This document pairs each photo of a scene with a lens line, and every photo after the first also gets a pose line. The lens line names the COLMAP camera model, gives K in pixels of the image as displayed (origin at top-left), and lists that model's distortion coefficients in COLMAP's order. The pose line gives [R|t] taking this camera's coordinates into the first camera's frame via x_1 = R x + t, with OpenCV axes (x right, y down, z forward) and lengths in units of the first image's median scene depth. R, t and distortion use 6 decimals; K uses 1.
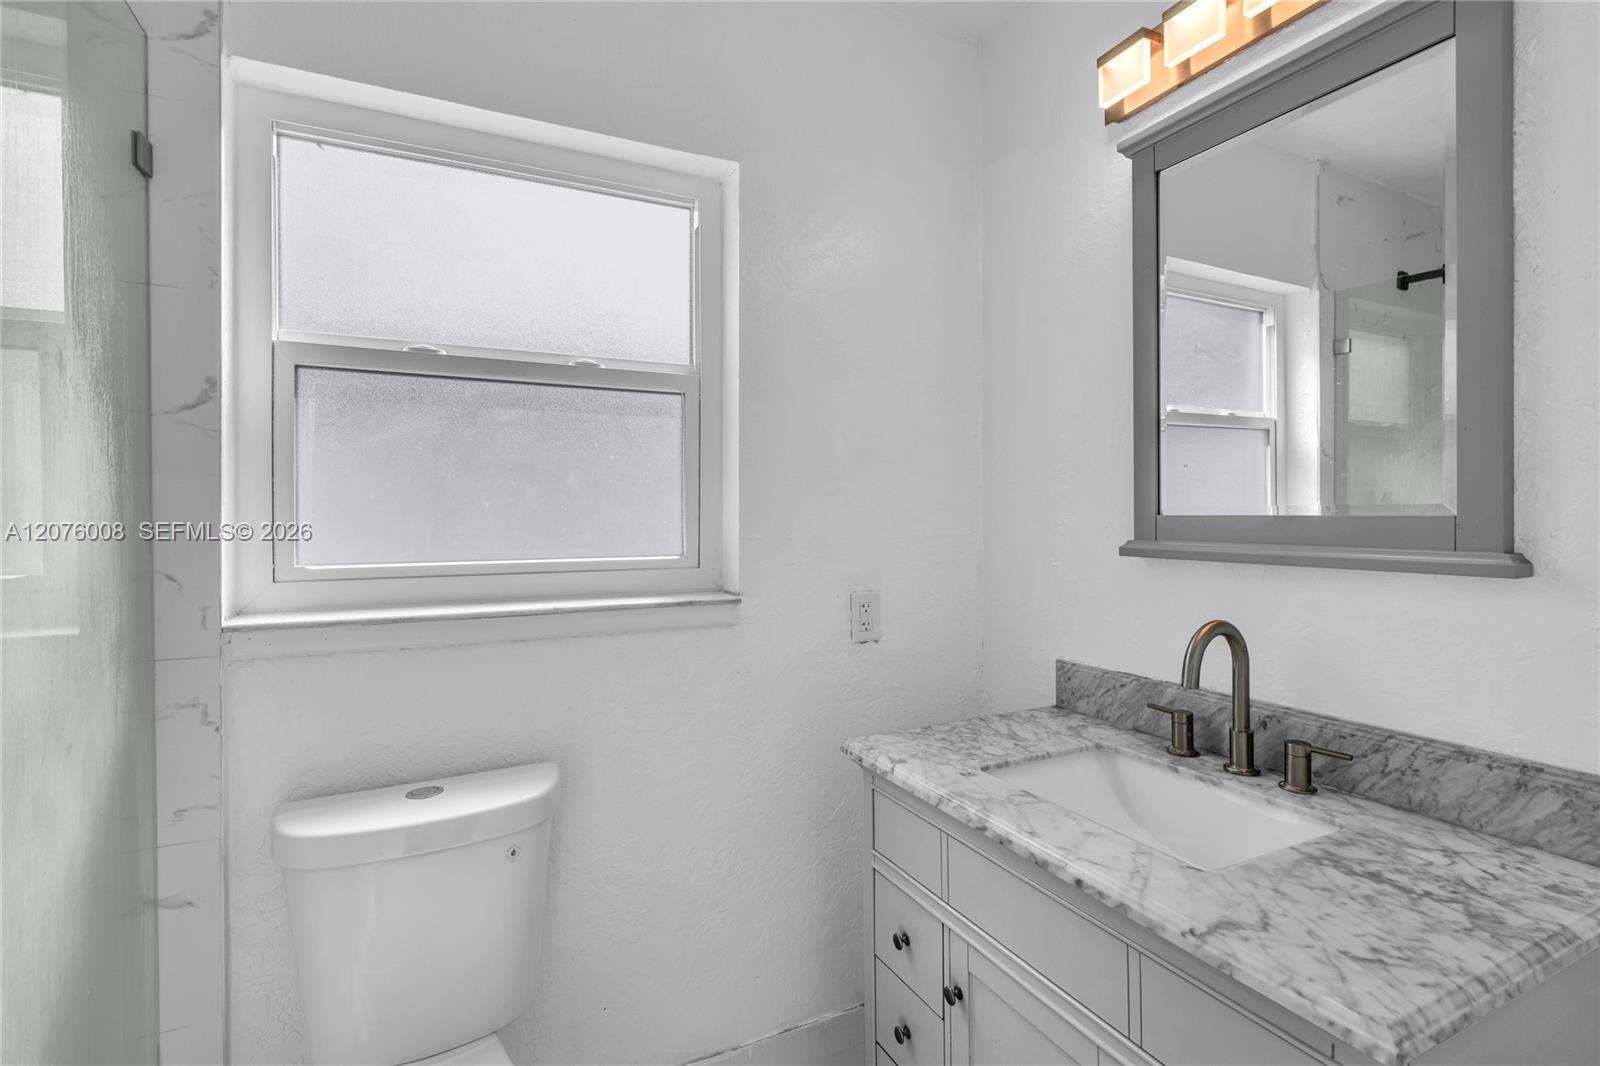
lens RADIAL K [[756.3, 0, 799.1], [0, 756.3, 522.2], [0, 0, 1]] dist [-0.001000, -0.000054]
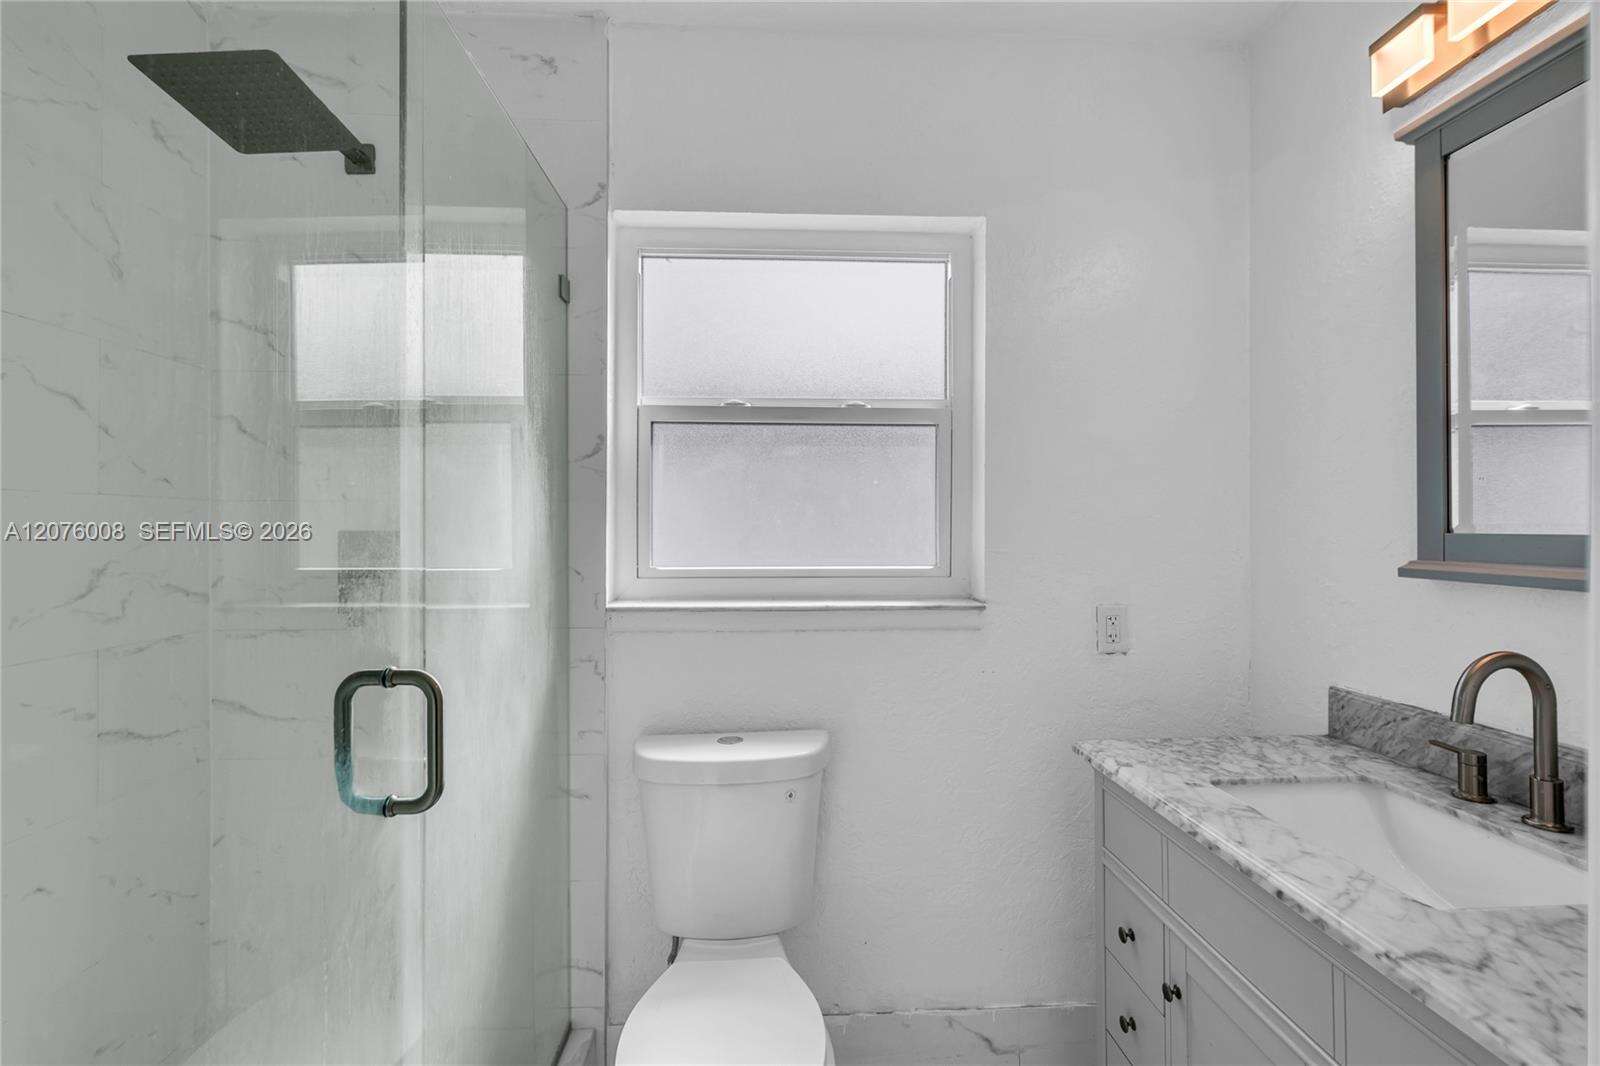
lens RADIAL K [[738.5, 0, 800.0], [0, 738.5, 533.0], [0, 0, 1]] dist [0.000673, 0.000038]
pose [[0.915627, 0.005164, -0.401997, 0.129502], [-0.006073, 0.999981, -0.000987, -0.004433], [0.401984, 0.003346, 0.915641, -0.130486]]
